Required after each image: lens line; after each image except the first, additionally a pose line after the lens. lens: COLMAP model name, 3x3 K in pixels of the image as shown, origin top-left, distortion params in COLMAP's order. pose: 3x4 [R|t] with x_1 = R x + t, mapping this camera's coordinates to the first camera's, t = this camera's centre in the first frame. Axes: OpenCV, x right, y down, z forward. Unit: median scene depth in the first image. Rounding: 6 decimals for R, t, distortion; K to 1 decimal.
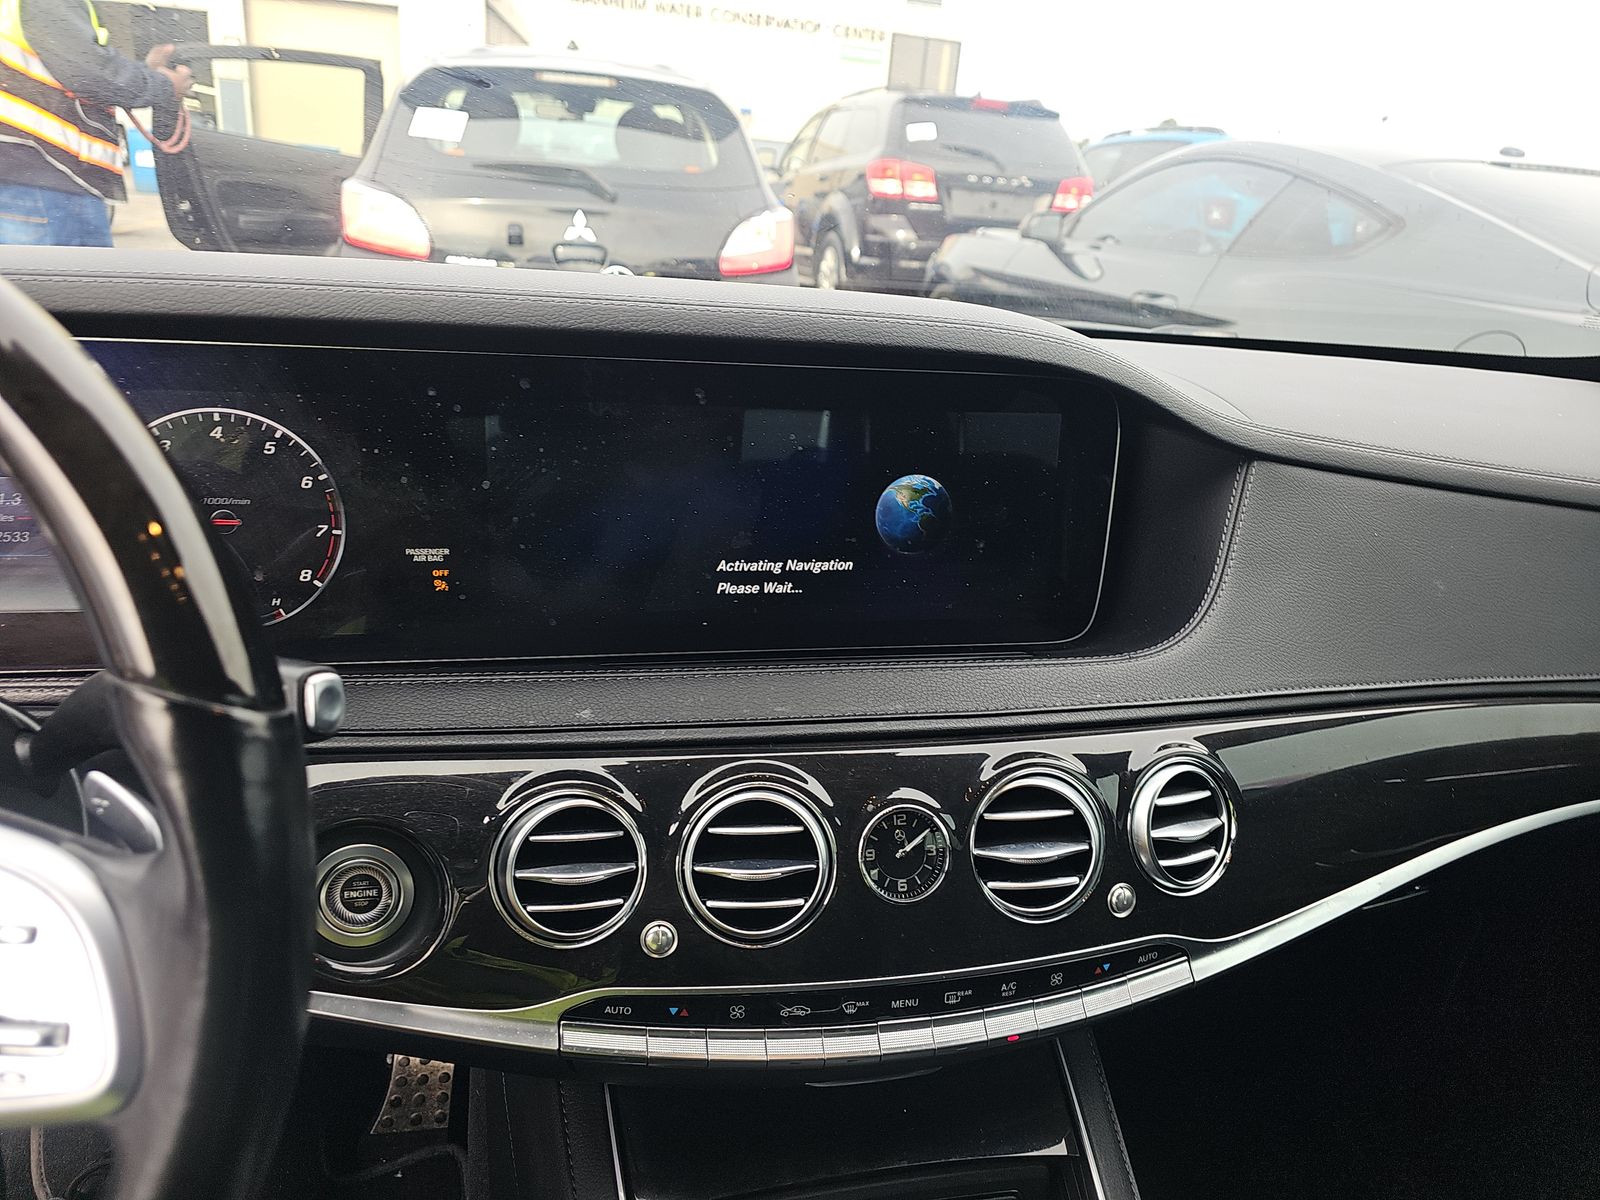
lens RADIAL K [[1052.5, 0, 790.8], [0, 1052.5, 588.1], [0, 0, 1]] dist [0.025083, -0.031057]
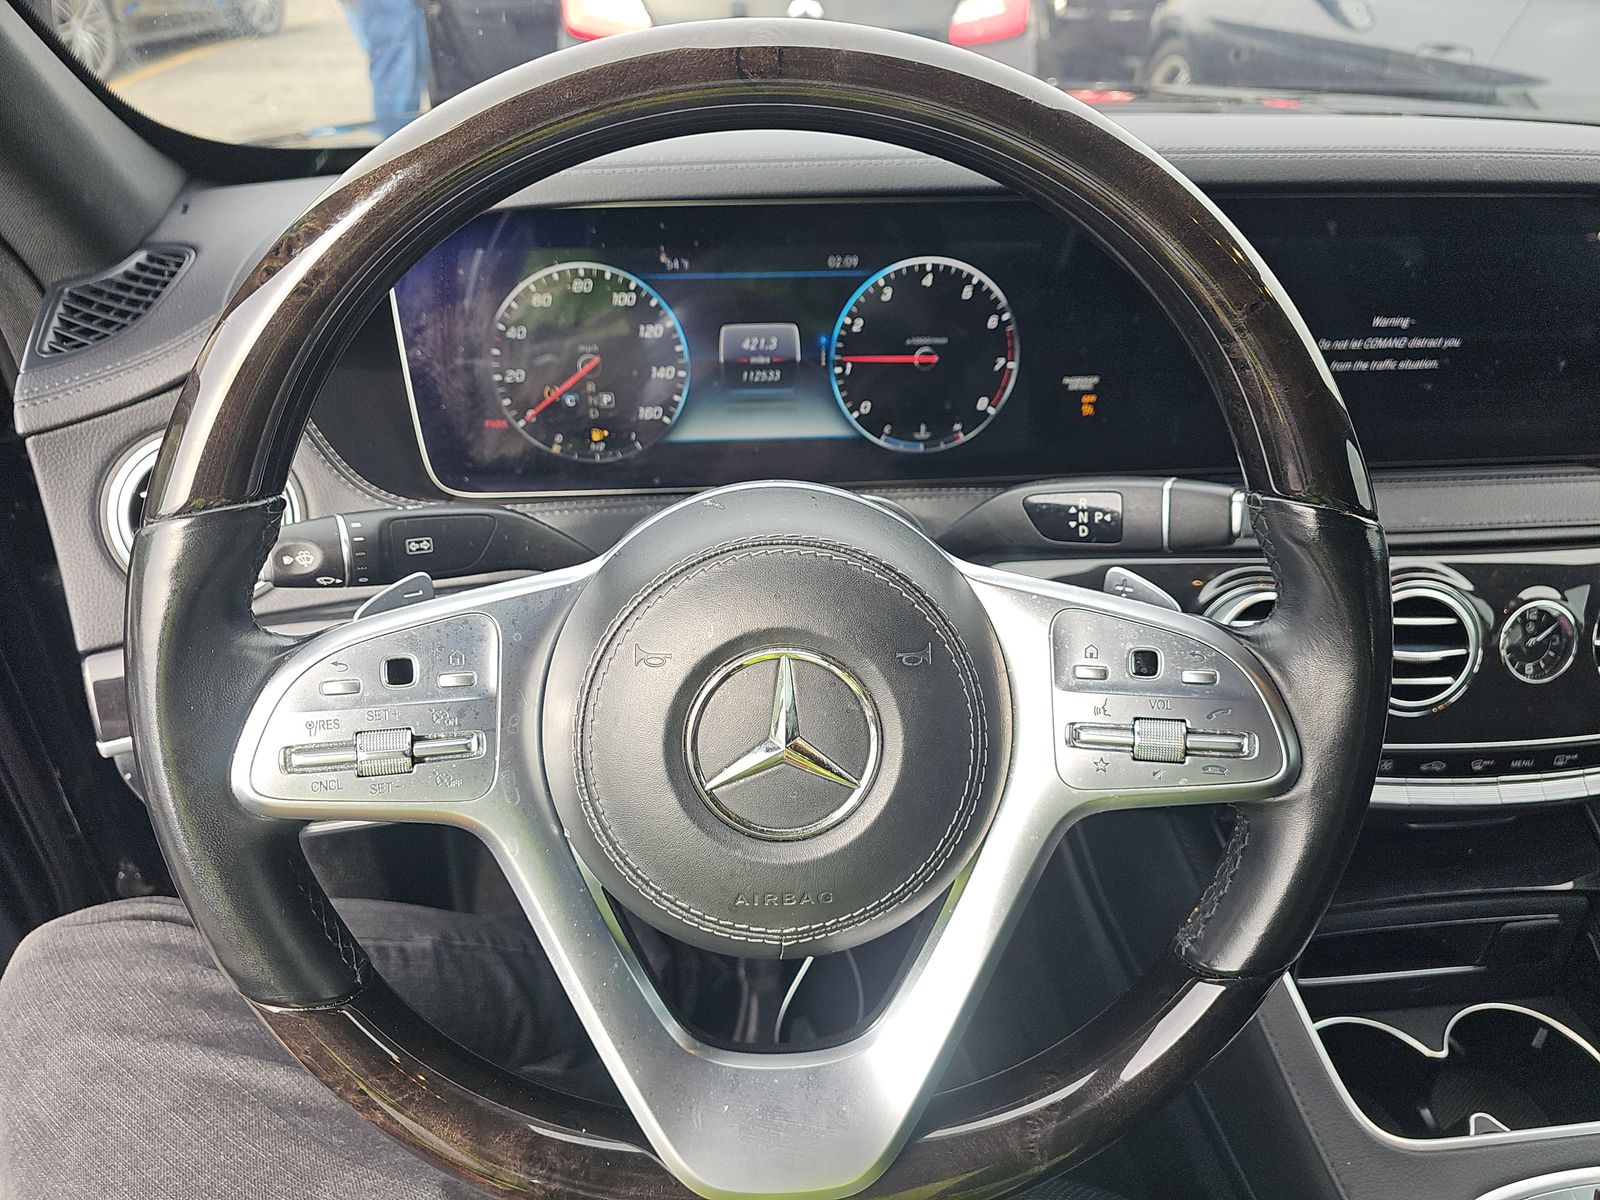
lens RADIAL K [[1052.5, 0, 809.5], [0, 1052.5, 602.3], [0, 0, 1]] dist [0.025083, -0.031057]
pose [[0.992394, 0.013359, -0.122372, -0.501459], [0.011895, 0.979036, 0.203338, -0.036138], [0.122523, -0.203247, 0.971431, -0.207824]]
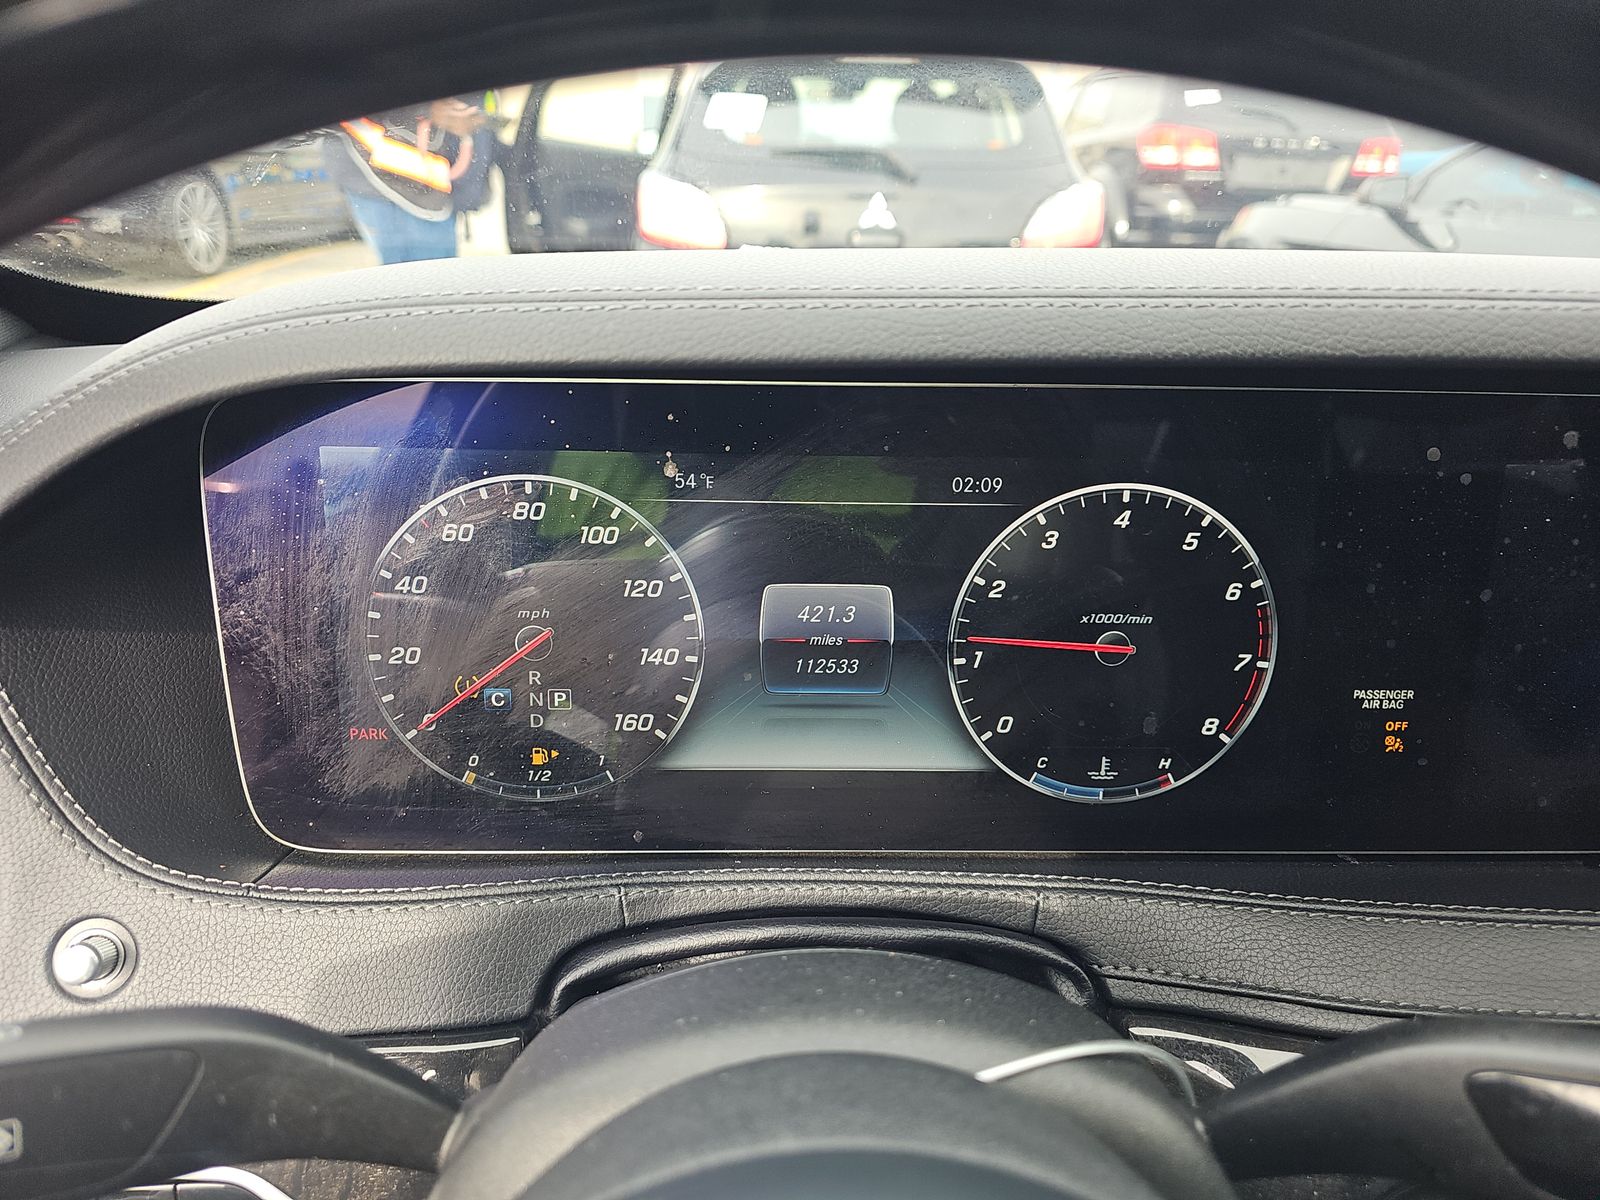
lens RADIAL K [[1052.5, 0, 798.3], [0, 1052.5, 595.2], [0, 0, 1]] dist [0.025083, -0.031057]
pose [[0.982856, 0.028366, -0.182181, -0.594472], [-0.024644, 0.999439, 0.022660, -0.104118], [0.182721, -0.017782, 0.983004, 0.288407]]
